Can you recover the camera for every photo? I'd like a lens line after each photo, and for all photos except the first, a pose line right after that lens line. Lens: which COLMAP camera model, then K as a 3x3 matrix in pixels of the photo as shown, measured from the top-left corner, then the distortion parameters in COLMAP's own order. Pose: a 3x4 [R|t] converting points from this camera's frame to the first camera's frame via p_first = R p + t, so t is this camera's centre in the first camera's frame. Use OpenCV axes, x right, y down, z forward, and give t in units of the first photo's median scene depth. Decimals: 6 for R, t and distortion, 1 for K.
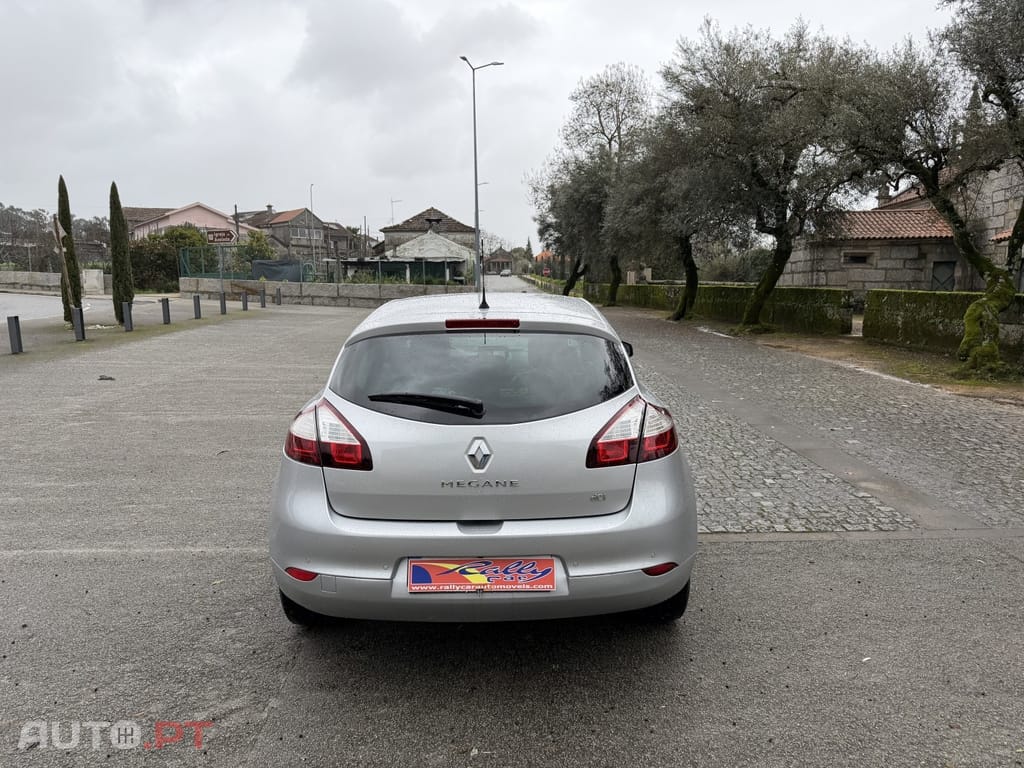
lens RADIAL K [[714.8, 0, 505.8], [0, 714.8, 375.3], [0, 0, 1]] dist [0.036054, -0.043744]
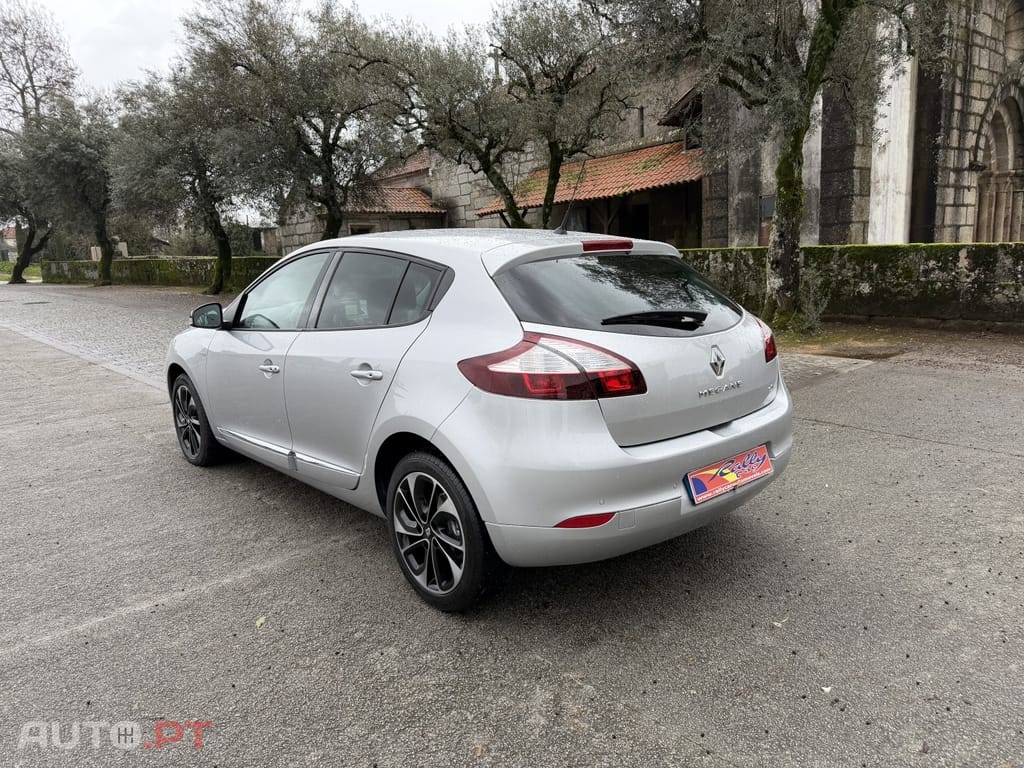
lens RADIAL K [[714.8, 0, 514.8], [0, 714.8, 380.2], [0, 0, 1]] dist [0.036054, -0.043744]
pose [[0.754054, -0.135010, 0.642787, -0.832511], [0.109625, 0.990788, 0.079502, 0.019294], [-0.647599, 0.010516, 0.761909, 0.349258]]
